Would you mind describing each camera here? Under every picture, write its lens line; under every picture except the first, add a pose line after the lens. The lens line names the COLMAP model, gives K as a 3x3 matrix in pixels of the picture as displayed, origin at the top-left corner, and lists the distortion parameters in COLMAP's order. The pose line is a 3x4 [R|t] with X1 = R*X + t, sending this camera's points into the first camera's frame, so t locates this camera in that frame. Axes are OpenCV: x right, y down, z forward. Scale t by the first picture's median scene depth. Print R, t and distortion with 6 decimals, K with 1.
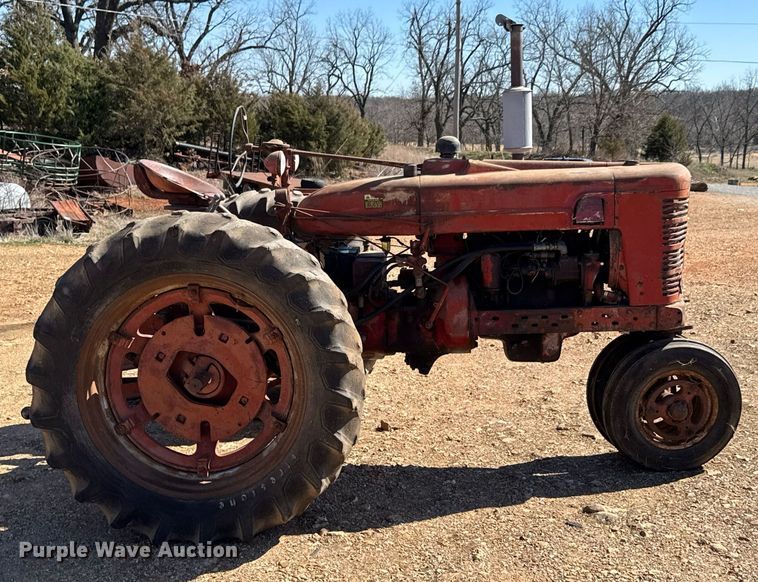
lens RADIAL K [[932.3, 0, 382.0], [0, 932.3, 292.9], [0, 0, 1]] dist [0.113878, 0.000000]
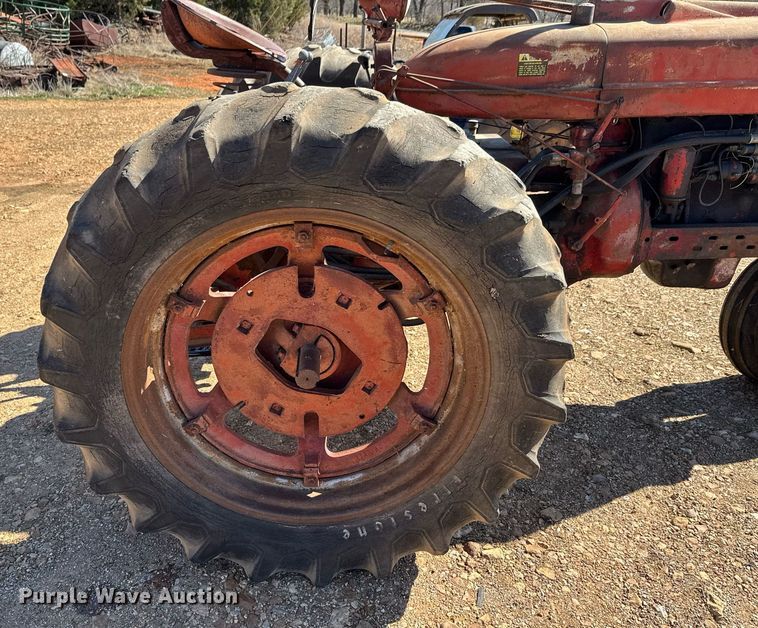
lens RADIAL K [[608.4, 0, 323.4], [0, 608.4, 334.7], [0, 0, 1]] dist [0.058662, -0.066742]
pose [[0.998808, -0.011473, 0.047452, -0.200548], [-0.004124, 0.948693, 0.316172, -0.059874], [-0.048645, -0.315990, 0.947515, 0.591599]]
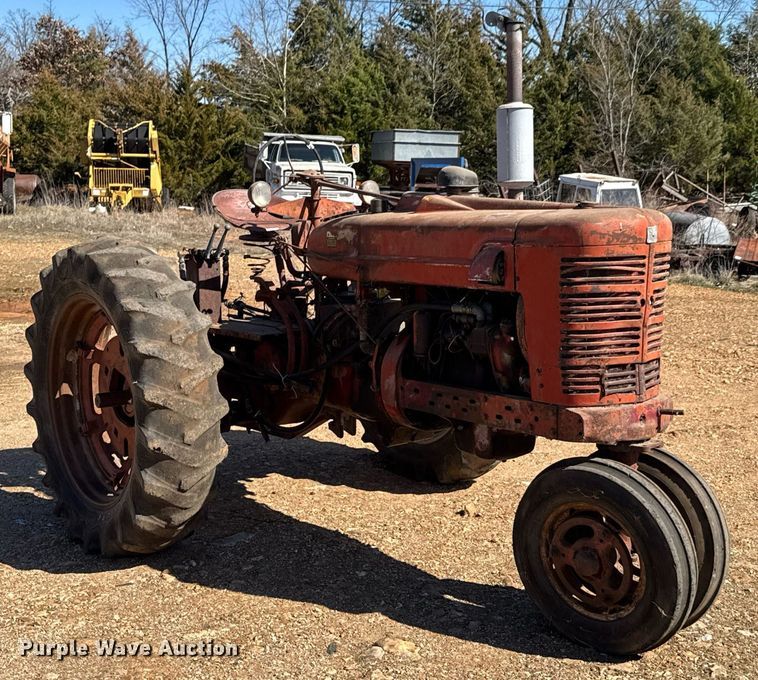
lens RADIAL K [[1094.5, 0, 385.3], [0, 1094.5, 339.4], [0, 0, 1]] dist [0.131007, 0.000000]
pose [[0.667935, 0.118040, -0.734799, 0.895470], [-0.118290, 0.991629, 0.051772, -0.070520], [0.734759, 0.052340, 0.676306, 0.372990]]
